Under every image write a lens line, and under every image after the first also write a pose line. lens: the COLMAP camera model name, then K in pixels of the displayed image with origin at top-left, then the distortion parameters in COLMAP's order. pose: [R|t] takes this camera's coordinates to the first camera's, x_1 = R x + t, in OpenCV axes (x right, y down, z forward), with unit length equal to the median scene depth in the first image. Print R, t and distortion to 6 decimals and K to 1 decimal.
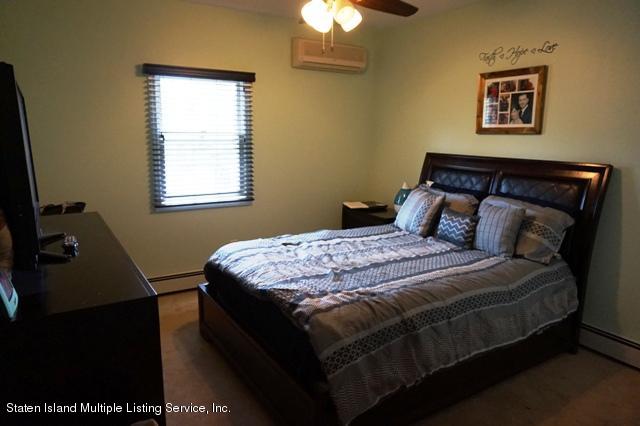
lens RADIAL K [[432.4, 0, 319.5], [0, 432.4, 215.0], [0, 0, 1]] dist [-0.040044, 0.032576]
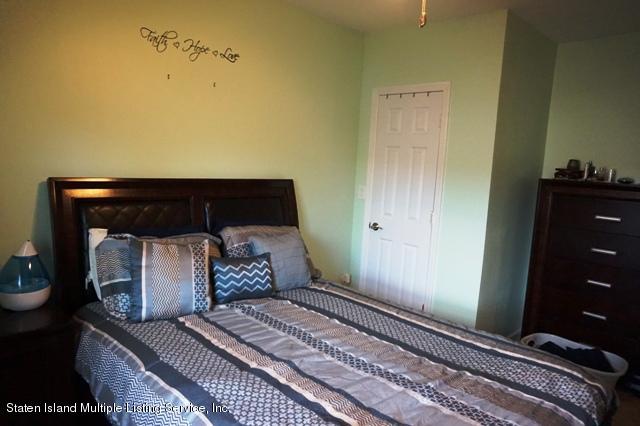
lens RADIAL K [[432.4, 0, 315.4], [0, 432.4, 213.7], [0, 0, 1]] dist [-0.040044, 0.032576]
pose [[-0.197575, -0.138370, 0.970473, -0.391201], [0.134499, 0.976799, 0.166654, -0.177206], [-0.971017, 0.163454, -0.174380, 0.954164]]
